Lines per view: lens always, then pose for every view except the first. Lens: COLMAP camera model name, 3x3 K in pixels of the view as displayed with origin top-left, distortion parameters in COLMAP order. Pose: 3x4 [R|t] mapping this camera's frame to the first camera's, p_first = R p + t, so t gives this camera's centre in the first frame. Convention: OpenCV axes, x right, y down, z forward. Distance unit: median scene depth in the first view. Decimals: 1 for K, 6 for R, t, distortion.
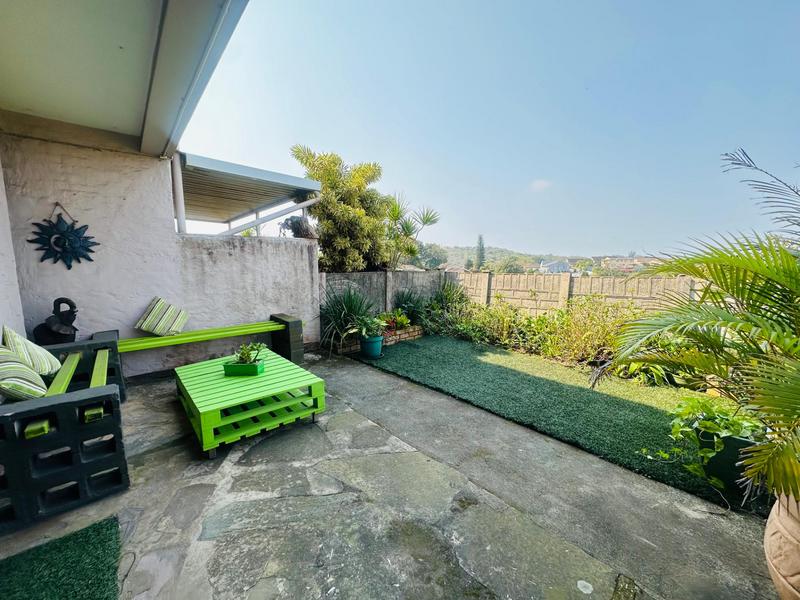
lens RADIAL K [[319.1, 0, 400.0], [0, 319.1, 300.0], [0, 0, 1]] dist [-0.001485, -0.000291]
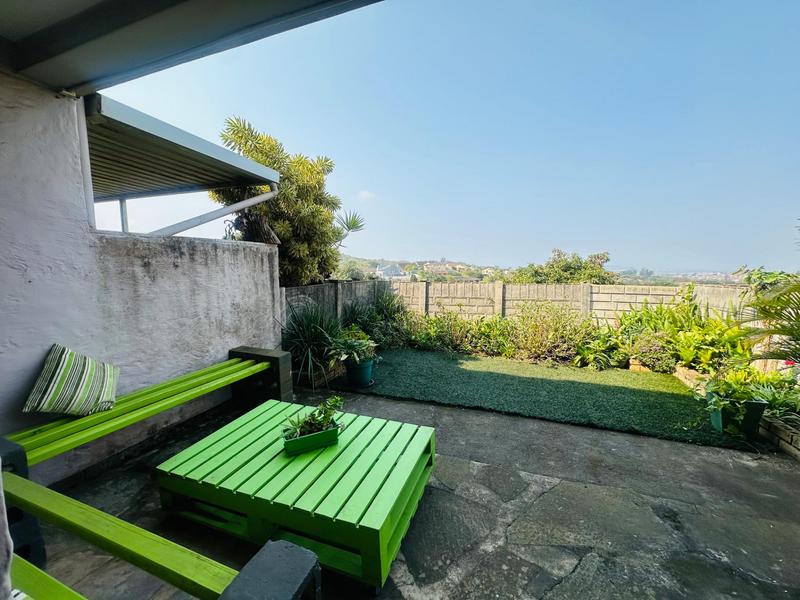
lens RADIAL K [[319.1, 0, 400.0], [0, 319.1, 300.0], [0, 0, 1]] dist [-0.001485, -0.000291]
pose [[0.878695, -0.048060, 0.474959, -0.423155], [0.053505, 0.998565, 0.002055, -0.047882], [-0.474376, 0.023607, 0.880006, 0.203665]]
